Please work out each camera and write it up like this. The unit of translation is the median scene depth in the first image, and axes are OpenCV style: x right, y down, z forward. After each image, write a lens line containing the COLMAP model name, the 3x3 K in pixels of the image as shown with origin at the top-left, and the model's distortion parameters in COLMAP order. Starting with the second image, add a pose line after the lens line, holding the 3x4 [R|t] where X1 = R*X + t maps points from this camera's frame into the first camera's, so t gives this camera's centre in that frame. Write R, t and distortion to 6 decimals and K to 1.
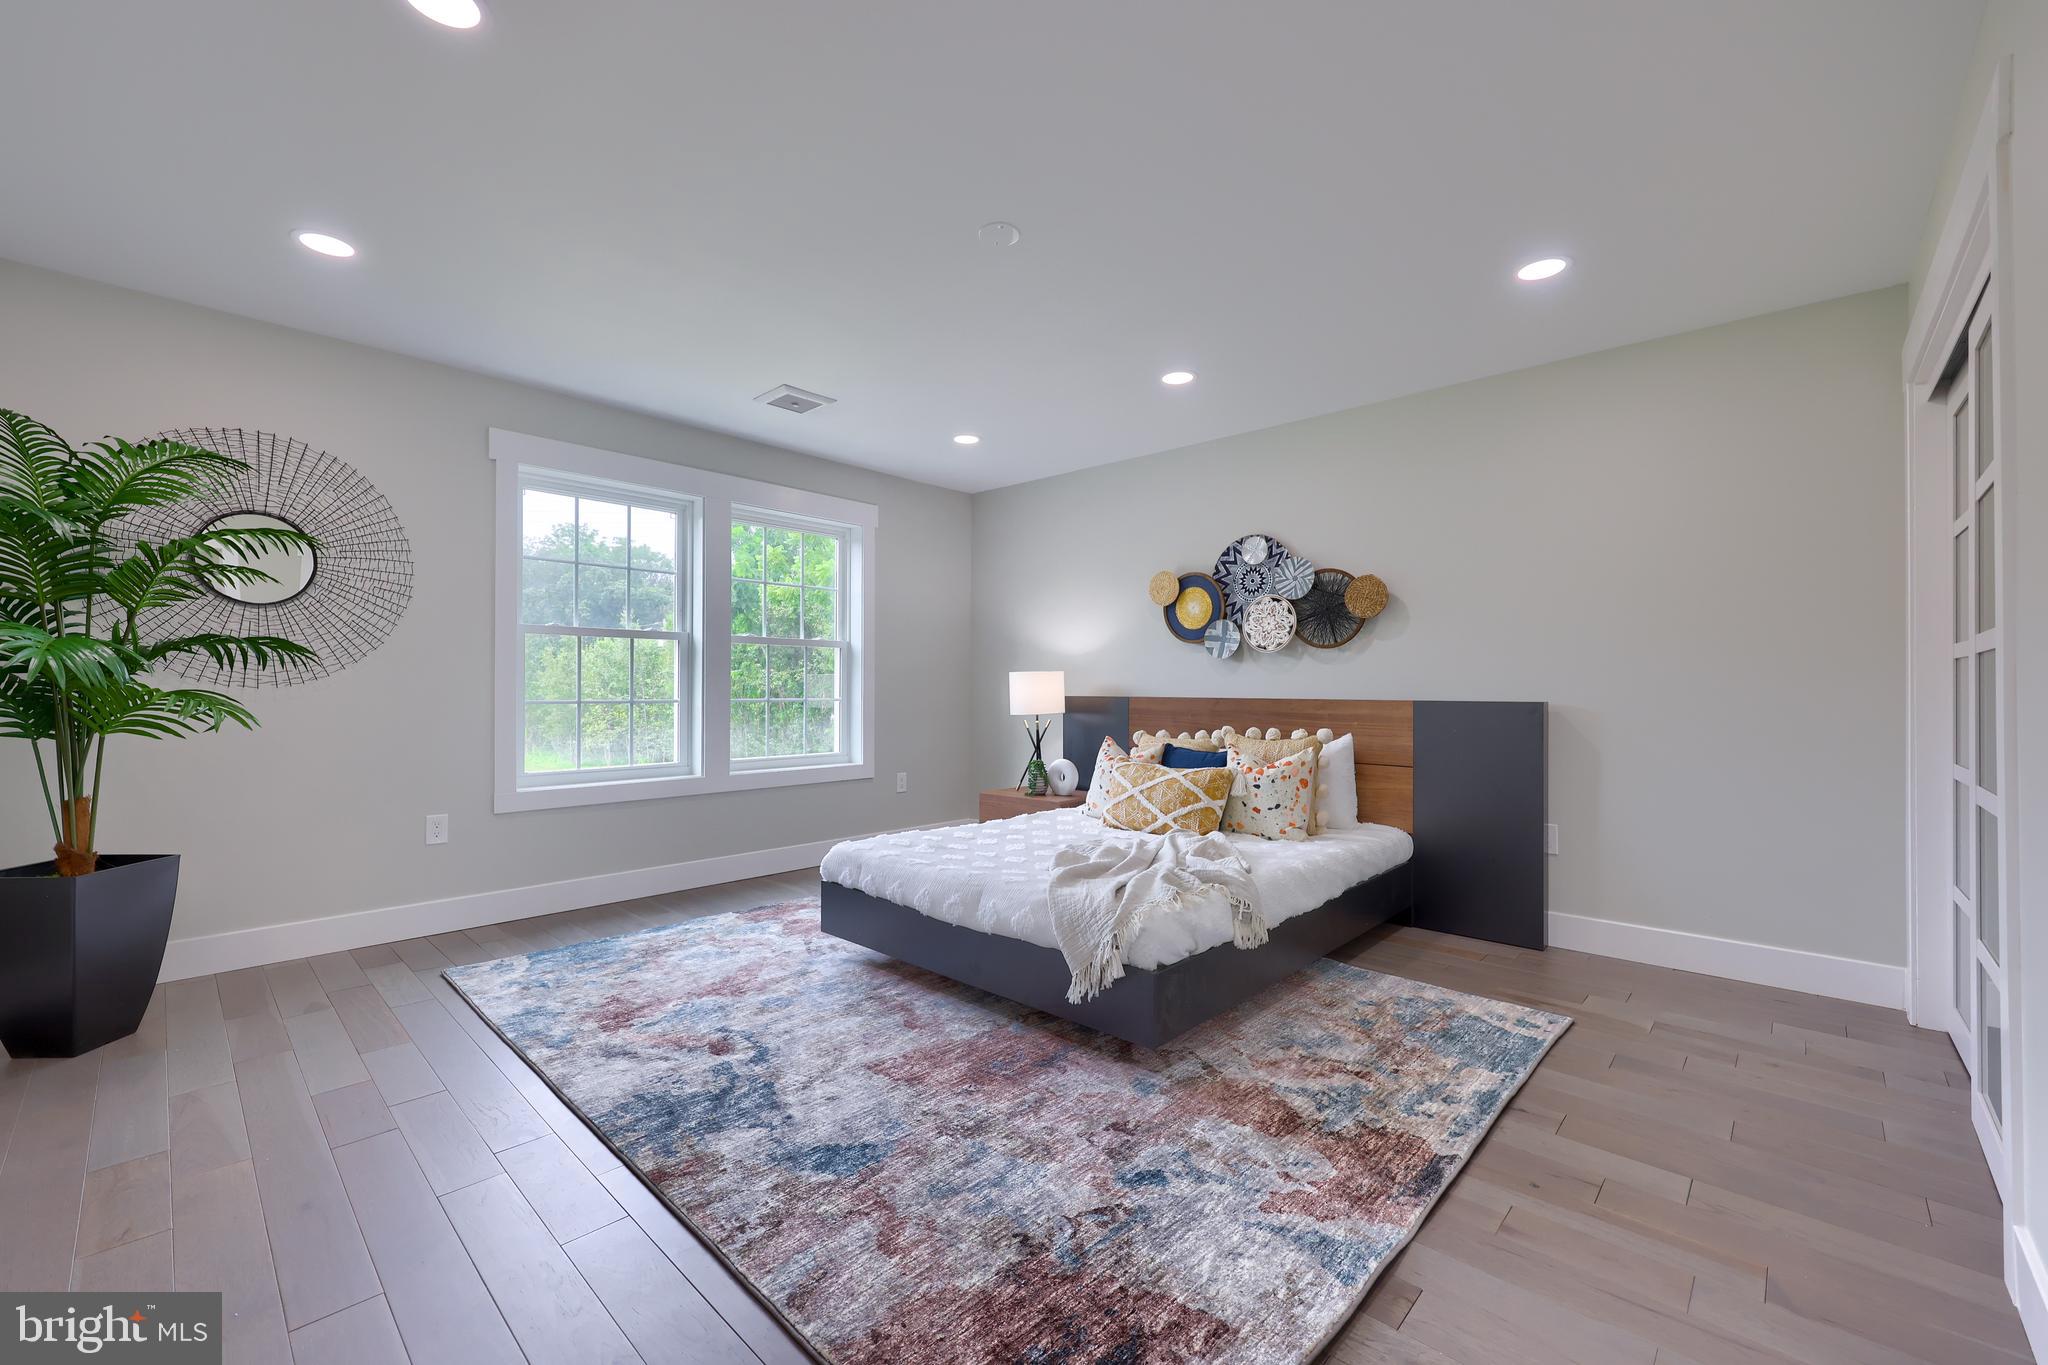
lens RADIAL K [[828.3, 0, 1024.0], [0, 828.3, 682.5], [0, 0, 1]] dist [-0.001084, -0.002047]
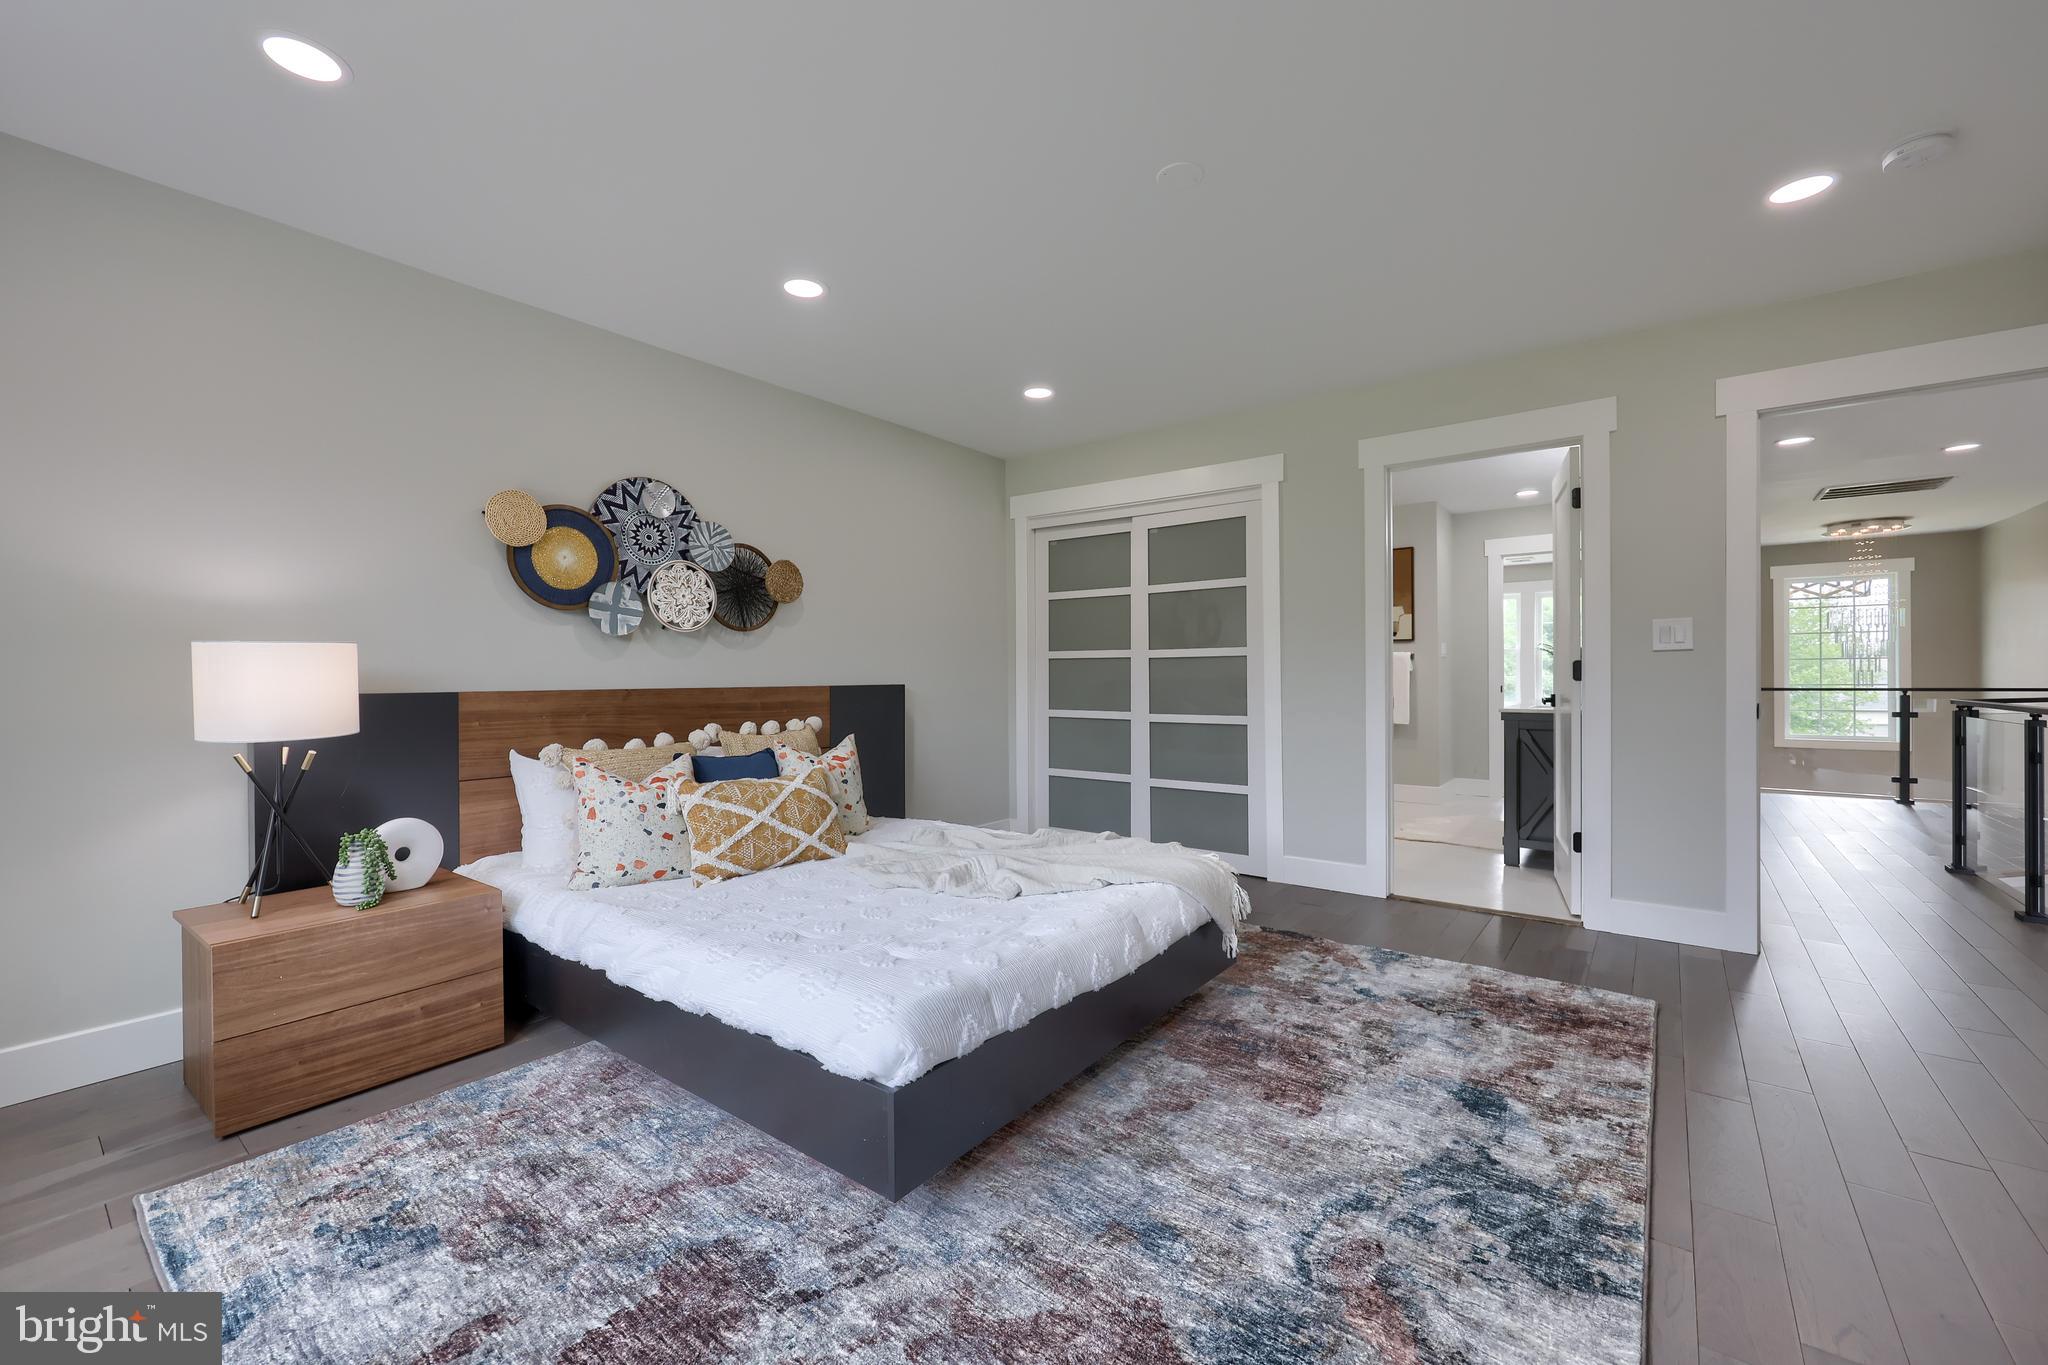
lens RADIAL K [[828.3, 0, 1024.0], [0, 828.3, 682.5], [0, 0, 1]] dist [-0.001084, -0.002047]
pose [[-0.100146, -0.012407, 0.994895, -0.556883], [0.000658, 0.999921, 0.012536, 0.003590], [-0.994973, 0.001910, -0.100130, 0.765883]]
